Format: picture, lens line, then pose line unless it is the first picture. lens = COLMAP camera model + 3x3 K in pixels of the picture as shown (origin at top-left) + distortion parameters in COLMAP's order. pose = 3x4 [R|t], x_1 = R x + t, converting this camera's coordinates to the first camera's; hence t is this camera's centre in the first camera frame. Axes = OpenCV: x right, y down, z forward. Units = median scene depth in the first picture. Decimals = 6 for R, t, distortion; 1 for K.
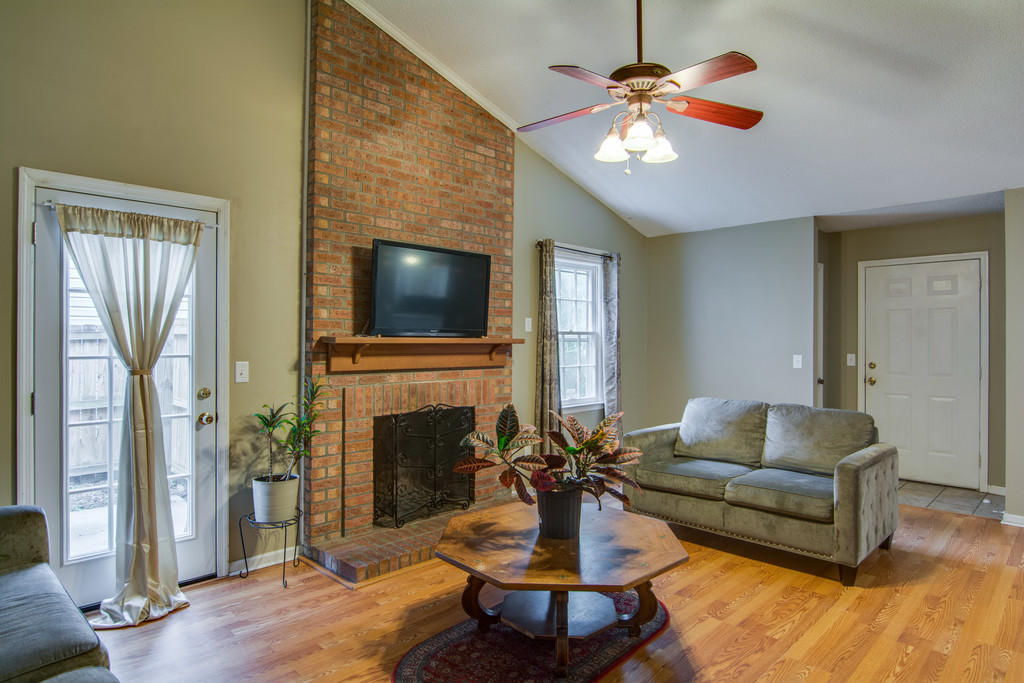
lens RADIAL K [[595.4, 0, 513.4], [0, 595.4, 335.1], [0, 0, 1]] dist [0.002053, -0.000706]
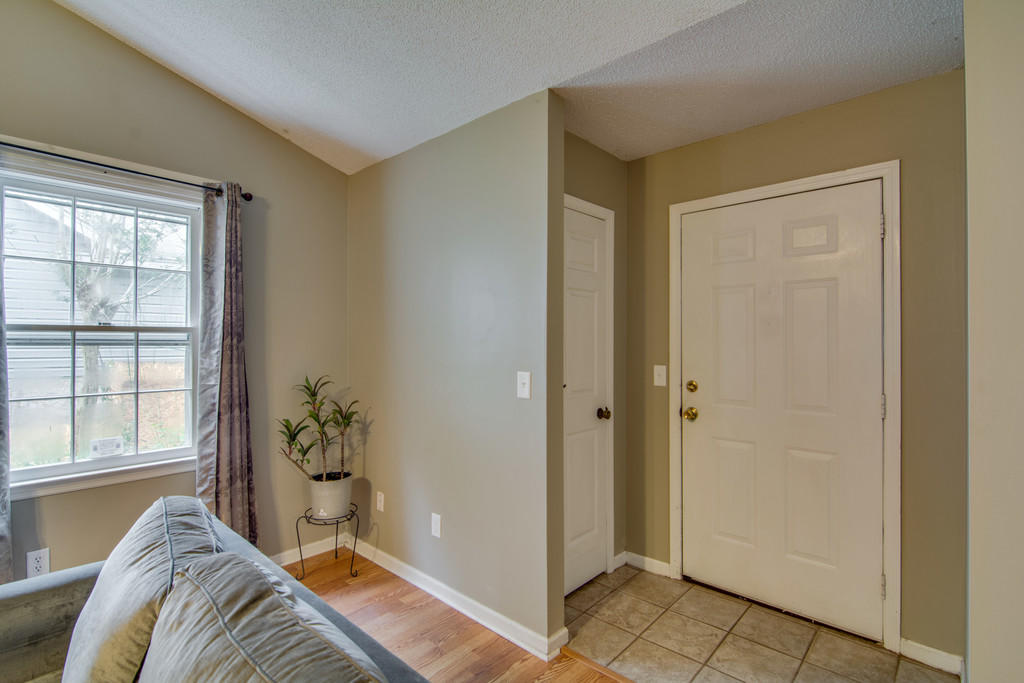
lens RADIAL K [[495.0, 0, 508.3], [0, 495.0, 337.1], [0, 0, 1]] dist [0.021057, -0.000556]
pose [[0.999475, -0.001728, 0.032342, 0.545546], [0.001764, 0.999998, -0.001073, 0.005868], [-0.032340, 0.001129, 0.999476, 0.705227]]
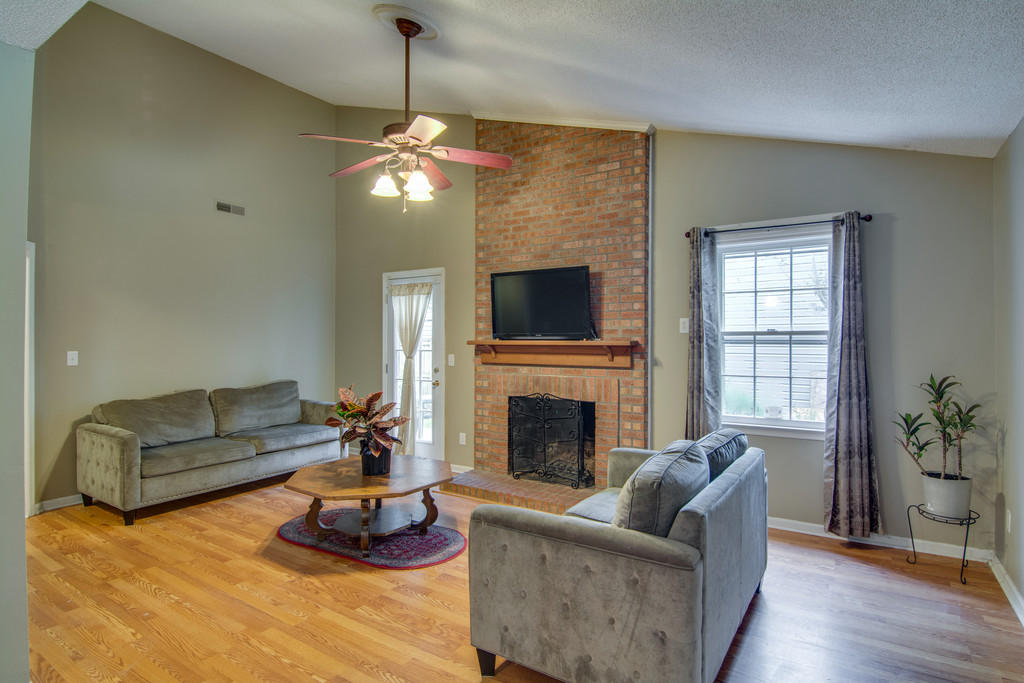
lens RADIAL K [[530.6, 0, 512.0], [0, 530.6, 341.5], [0, 0, 1]] dist [-0.008991, -0.000562]
pose [[0.192961, -0.006507, -0.981185, 0.900807], [0.005178, 0.999971, -0.005613, 0.011959], [0.981193, -0.003997, 0.192989, 0.675831]]
